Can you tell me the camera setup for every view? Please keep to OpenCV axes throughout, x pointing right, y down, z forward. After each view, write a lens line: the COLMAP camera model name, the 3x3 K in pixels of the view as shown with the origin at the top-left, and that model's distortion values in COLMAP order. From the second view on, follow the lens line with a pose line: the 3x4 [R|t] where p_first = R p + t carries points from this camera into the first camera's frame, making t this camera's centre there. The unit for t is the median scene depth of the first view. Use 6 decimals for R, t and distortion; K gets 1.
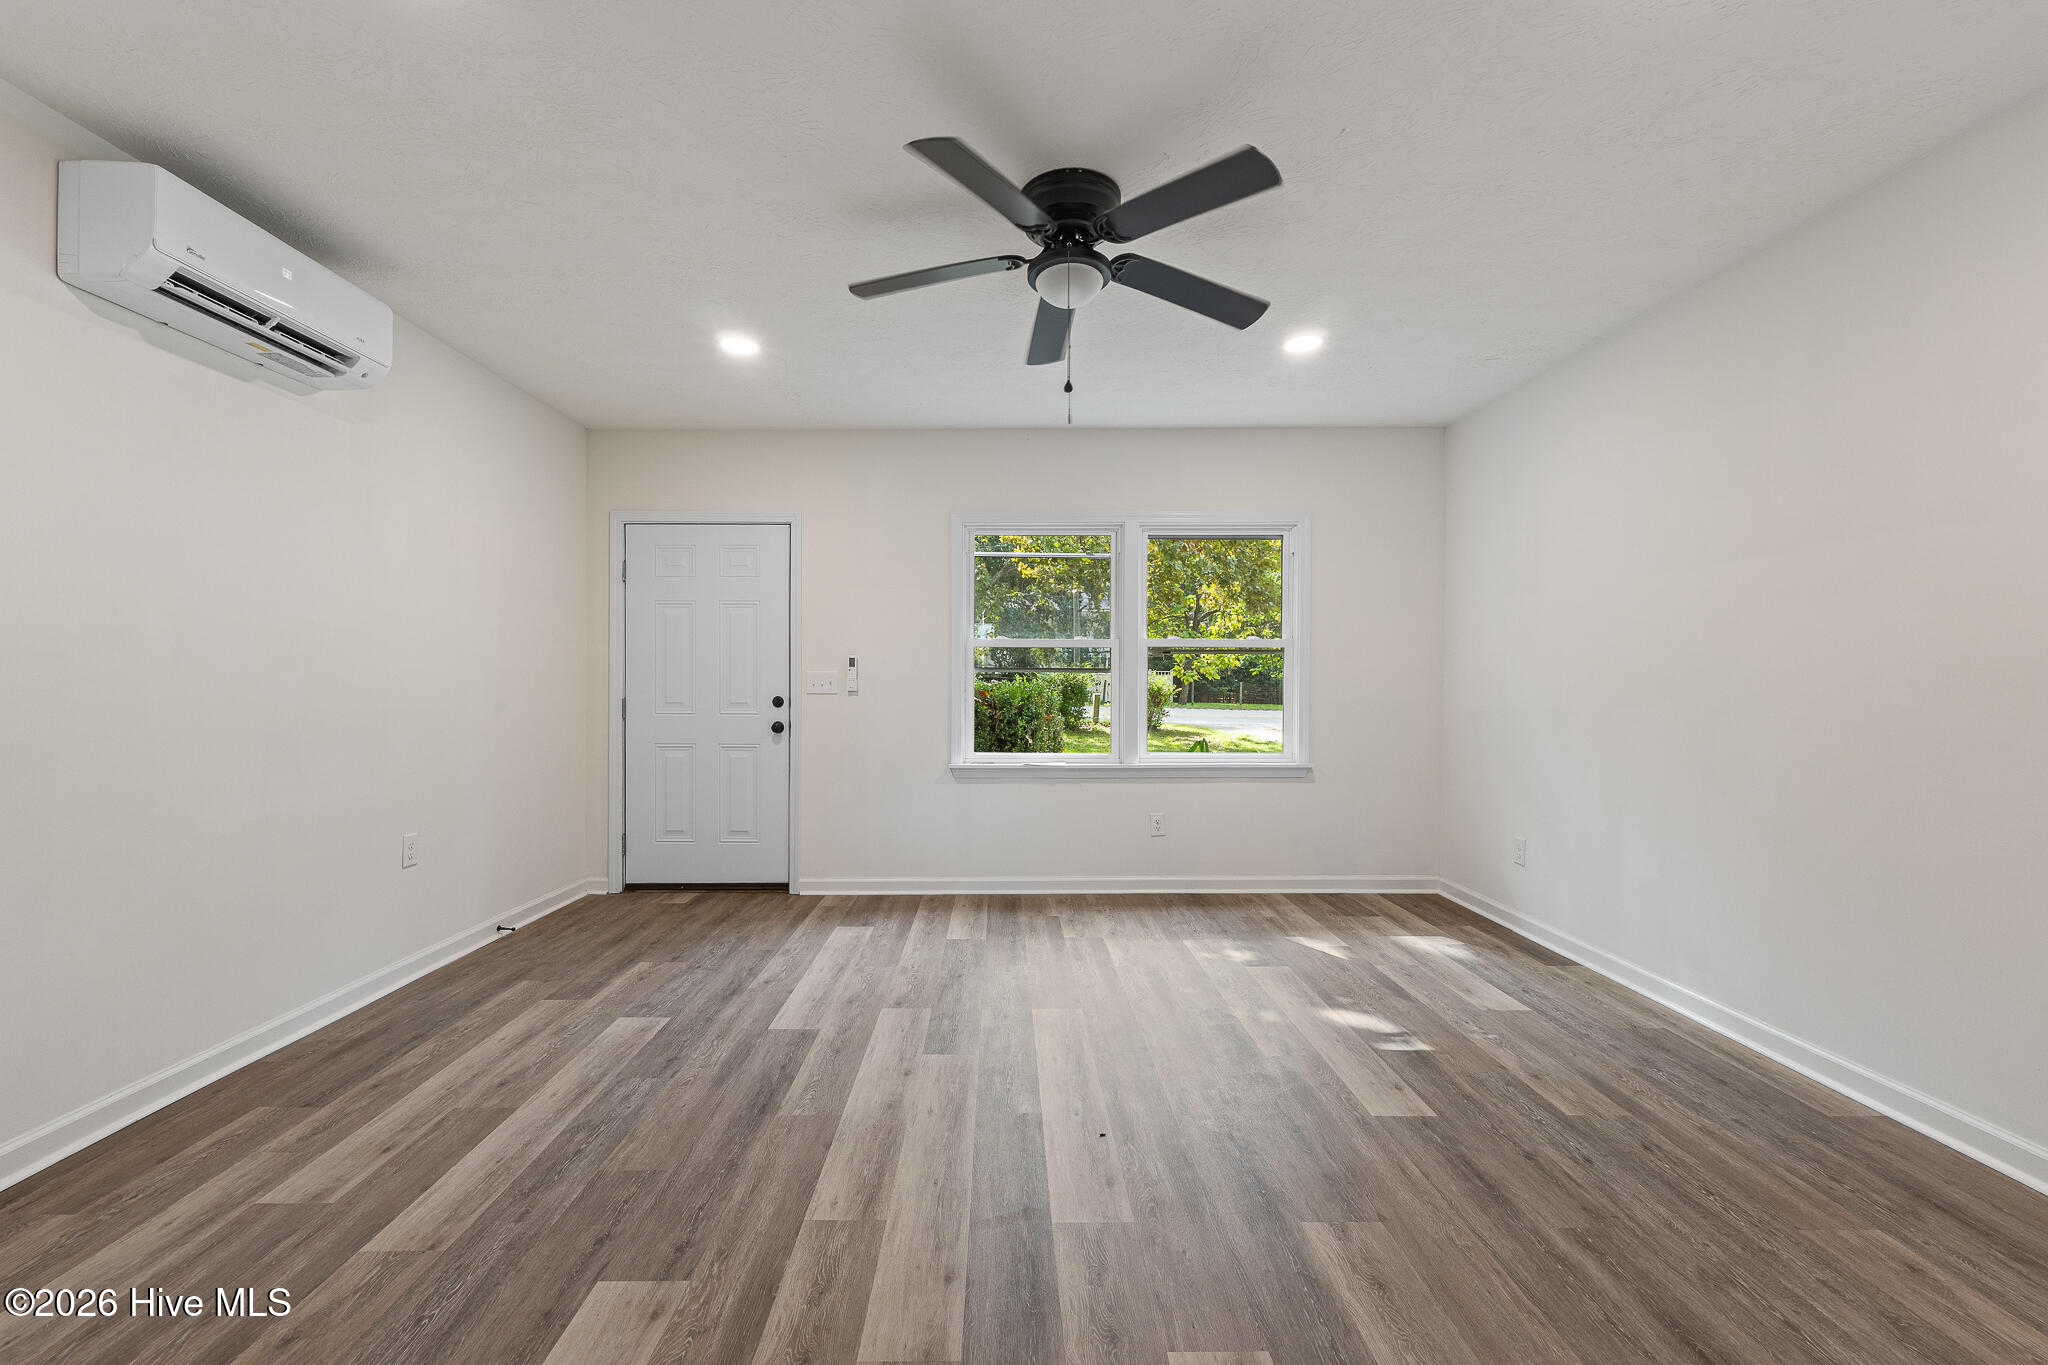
lens RADIAL K [[864.9, 0, 982.1], [0, 864.9, 681.8], [0, 0, 1]] dist [-0.010538, 0.000144]
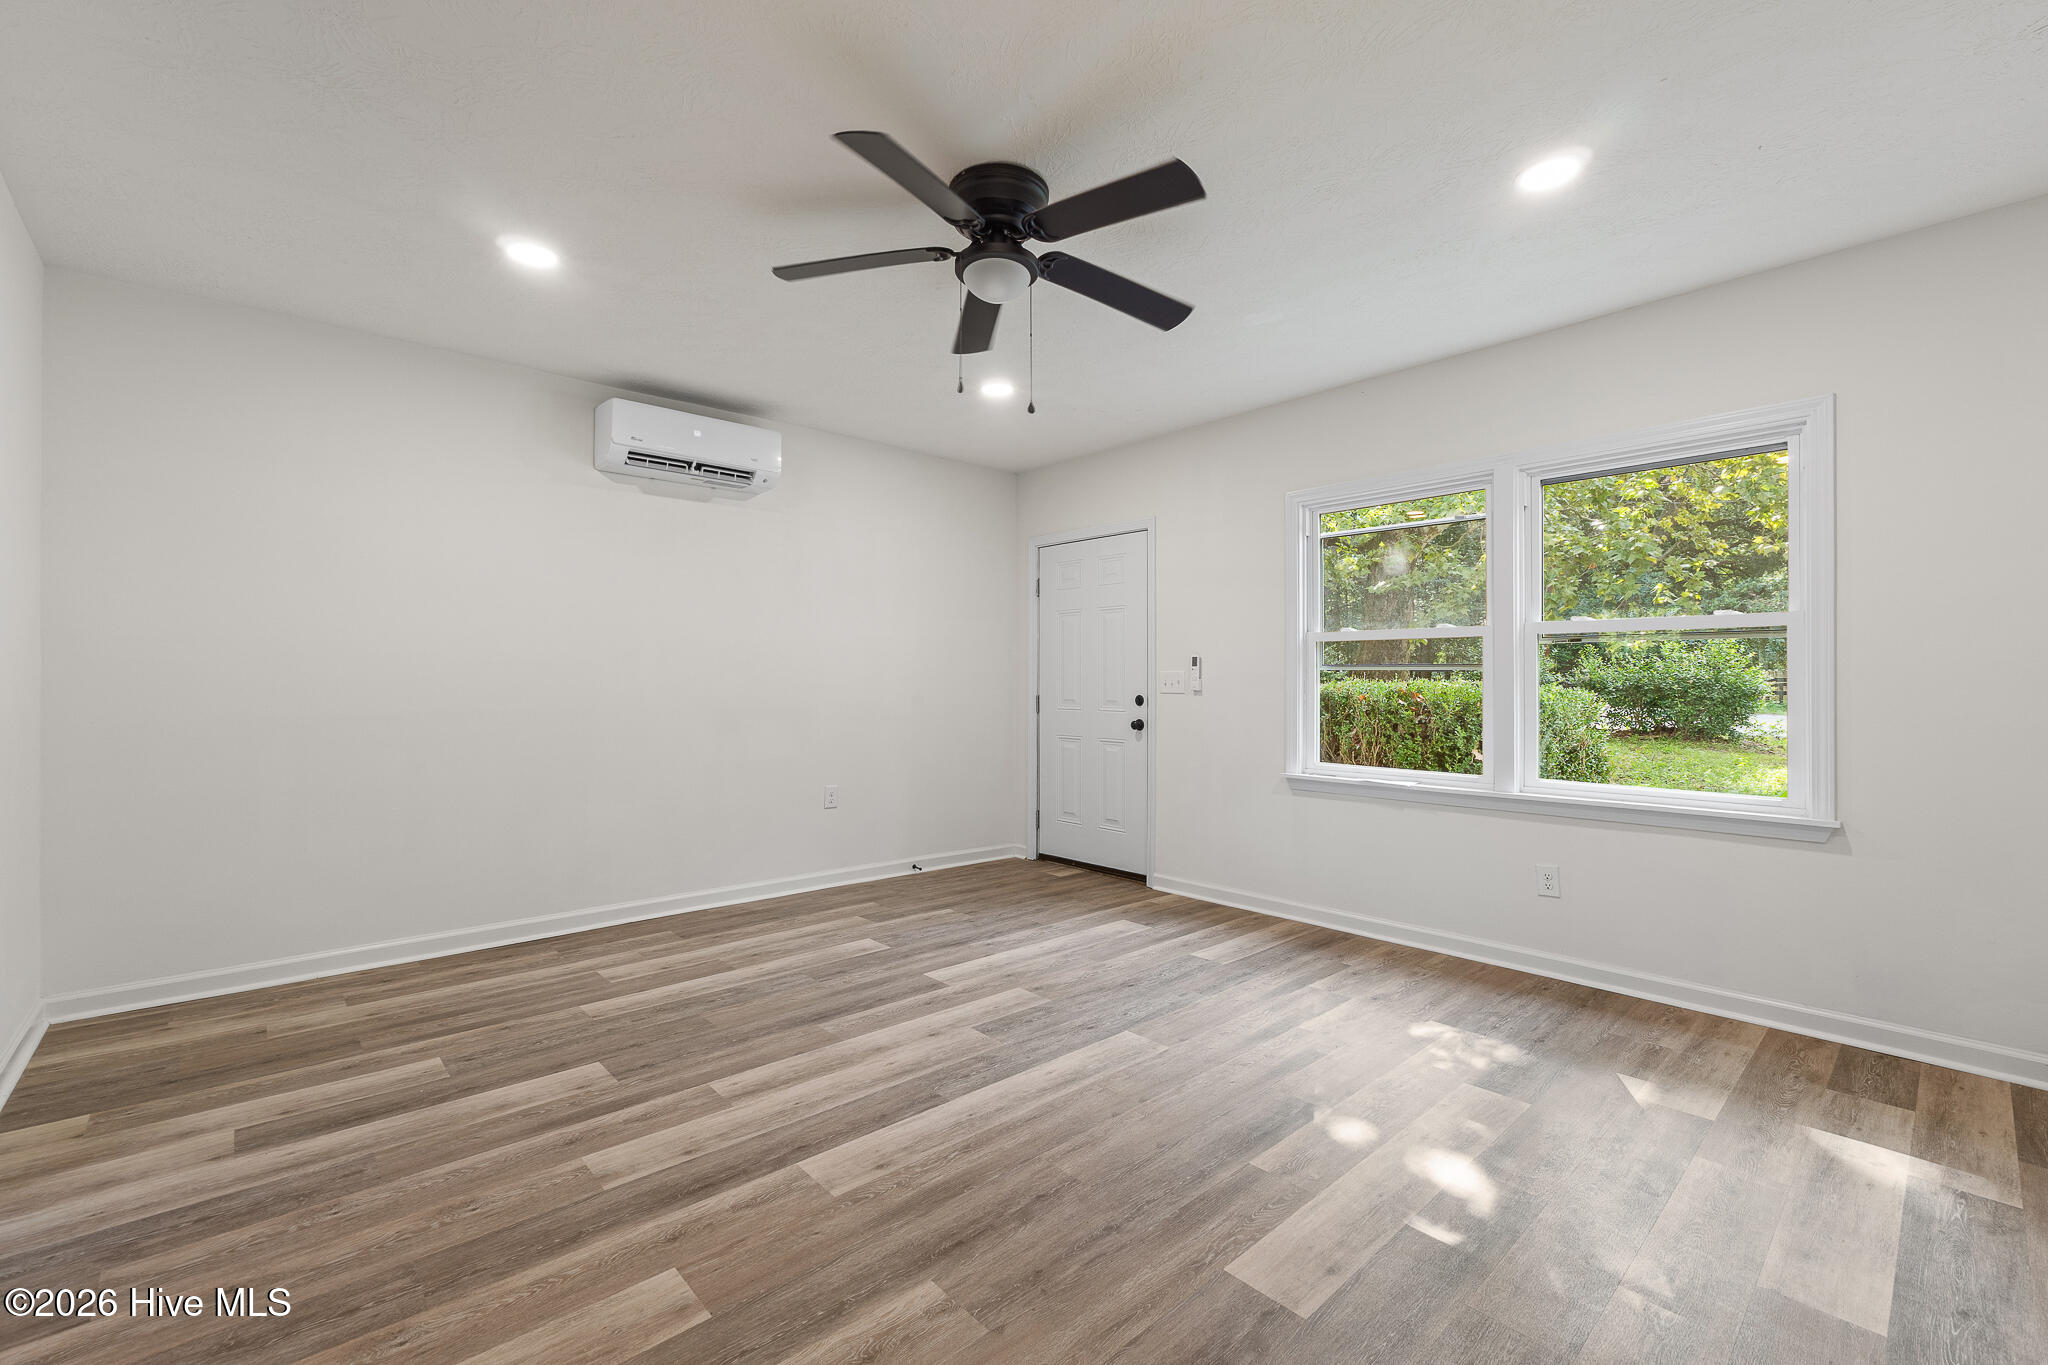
lens RADIAL K [[850.0, 0, 974.1], [0, 850.0, 678.3], [0, 0, 1]] dist [-0.007468, -0.000099]
pose [[0.658531, -0.002353, -0.752550, 0.618170], [-0.002454, 0.999983, -0.005274, 0.003515], [0.752550, 0.005320, 0.658514, 0.262034]]
